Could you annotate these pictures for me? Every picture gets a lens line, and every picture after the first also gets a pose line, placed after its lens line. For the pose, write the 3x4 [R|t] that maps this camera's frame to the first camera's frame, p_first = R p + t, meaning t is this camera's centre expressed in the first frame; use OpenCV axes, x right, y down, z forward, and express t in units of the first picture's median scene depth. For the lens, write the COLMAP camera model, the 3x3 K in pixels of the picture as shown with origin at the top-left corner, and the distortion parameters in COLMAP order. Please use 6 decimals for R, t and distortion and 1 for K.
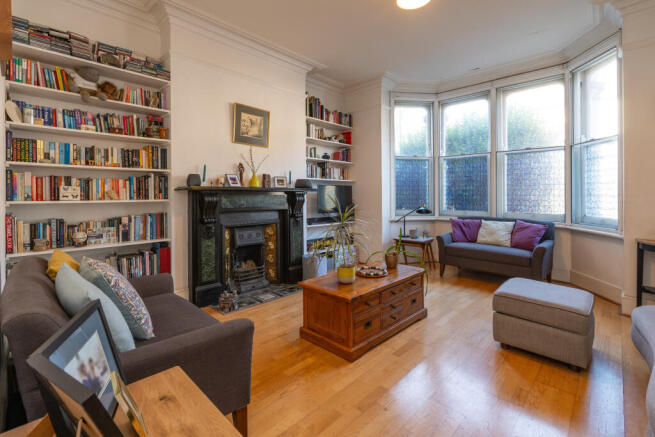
lens RADIAL K [[301.6, 0, 328.5], [0, 301.6, 200.6], [0, 0, 1]] dist [-0.001006, -0.000120]
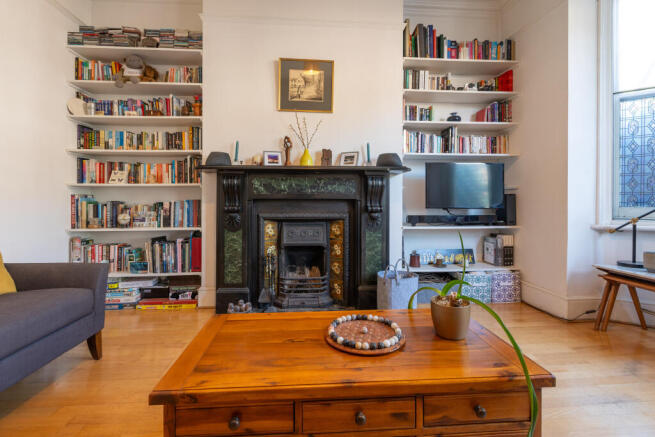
lens RADIAL K [[298.1, 0, 319.6], [0, 298.1, 207.4], [0, 0, 1]] dist [-0.000797, -0.000169]
pose [[0.741431, 0.014163, -0.670880, 0.290074], [-0.011348, 0.999899, 0.008567, 0.049483], [0.670934, 0.001261, 0.741516, 0.524313]]
